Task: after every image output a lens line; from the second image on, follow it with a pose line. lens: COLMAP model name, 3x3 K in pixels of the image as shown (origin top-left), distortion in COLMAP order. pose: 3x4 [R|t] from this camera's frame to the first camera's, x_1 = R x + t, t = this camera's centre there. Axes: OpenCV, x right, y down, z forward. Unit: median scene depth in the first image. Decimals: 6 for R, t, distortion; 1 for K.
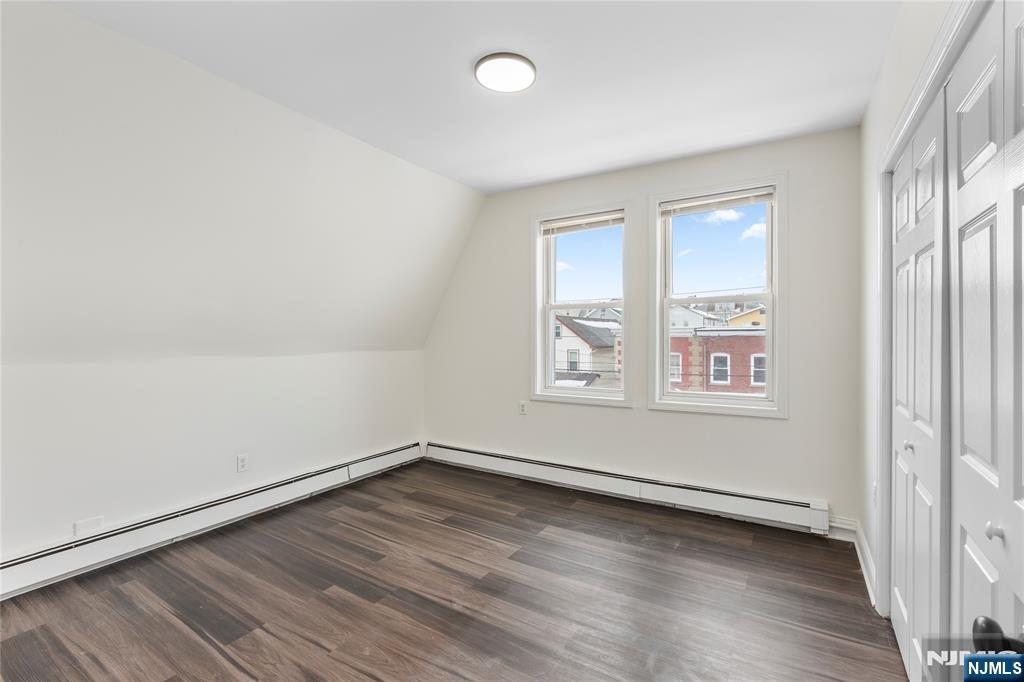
lens RADIAL K [[460.6, 0, 505.1], [0, 460.6, 338.0], [0, 0, 1]] dist [-0.002276, -0.000297]
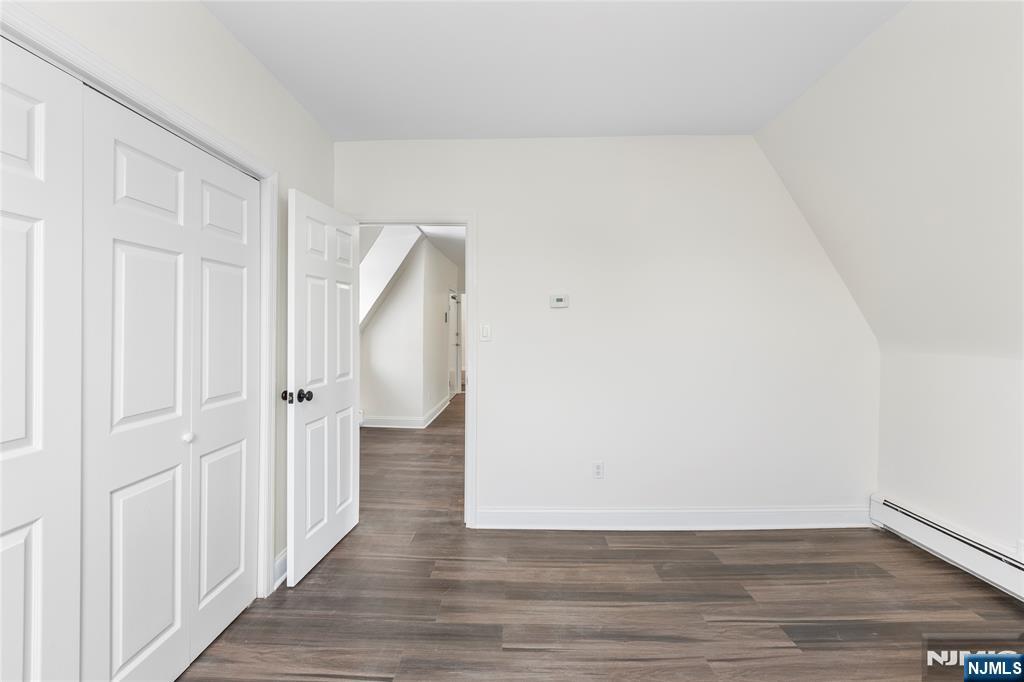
lens RADIAL K [[460.6, 0, 505.1], [0, 460.6, 338.0], [0, 0, 1]] dist [-0.002276, -0.000297]
pose [[-0.856716, 0.019263, -0.515429, 0.248241], [-0.000430, 0.999275, 0.038061, -0.013478], [0.515789, 0.032829, -0.856086, 0.851473]]
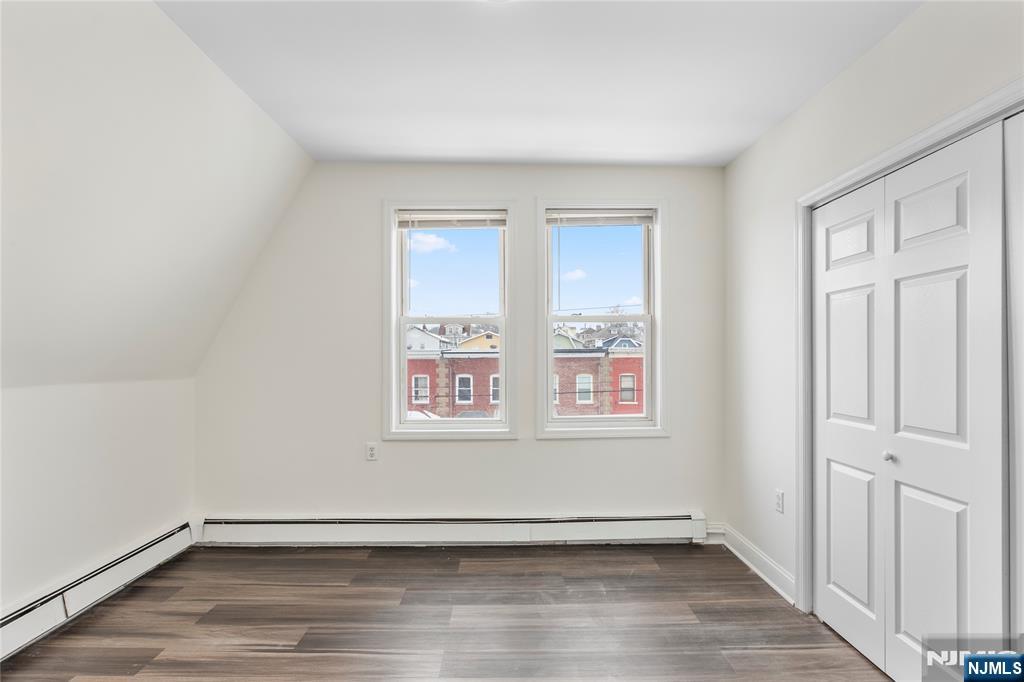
lens RADIAL K [[470.3, 0, 512.7], [0, 470.3, 356.0], [0, 0, 1]] dist [0.000332, 0.000179]
pose [[0.835413, 0.002469, 0.549618, -0.199070], [0.002788, 0.999958, -0.008730, 0.002419], [-0.549616, 0.008826, 0.835371, 0.236066]]
